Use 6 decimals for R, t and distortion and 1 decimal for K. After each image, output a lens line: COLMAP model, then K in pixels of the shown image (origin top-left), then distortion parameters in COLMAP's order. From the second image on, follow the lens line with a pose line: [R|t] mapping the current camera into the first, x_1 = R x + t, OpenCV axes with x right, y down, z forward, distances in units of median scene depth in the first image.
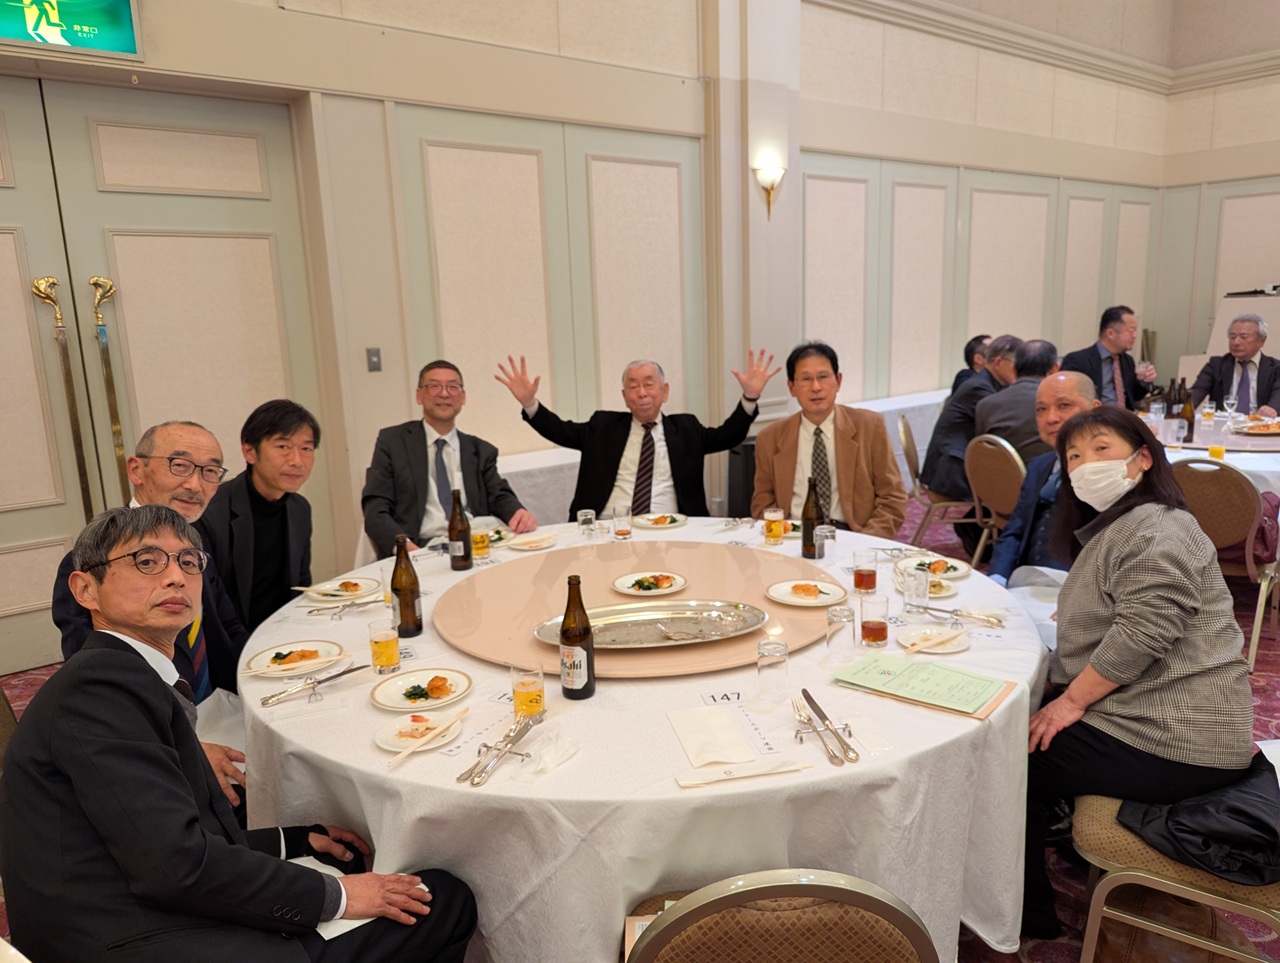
lens RADIAL K [[913.3, 0, 630.5], [0, 913.3, 481.4], [0, 0, 1]] dist [0.069254, -0.061038]
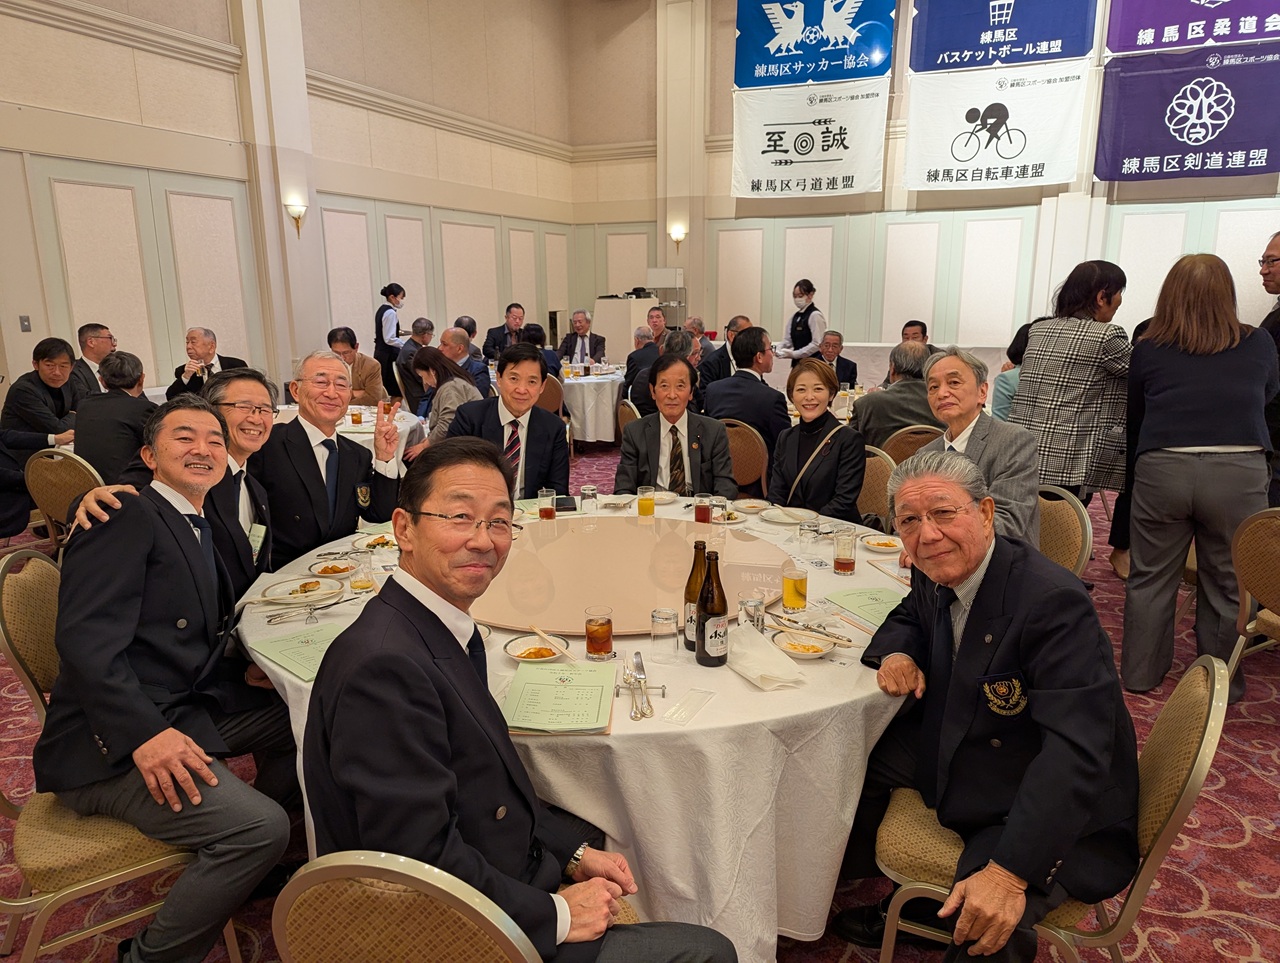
lens RADIAL K [[913.3, 0, 630.5], [0, 913.3, 481.4], [0, 0, 1]] dist [0.069254, -0.061038]
pose [[0.887070, -0.070847, 0.456167, -0.089570], [0.067797, 0.997432, 0.023072, 0.120354], [-0.456630, 0.010460, 0.889595, -0.615634]]
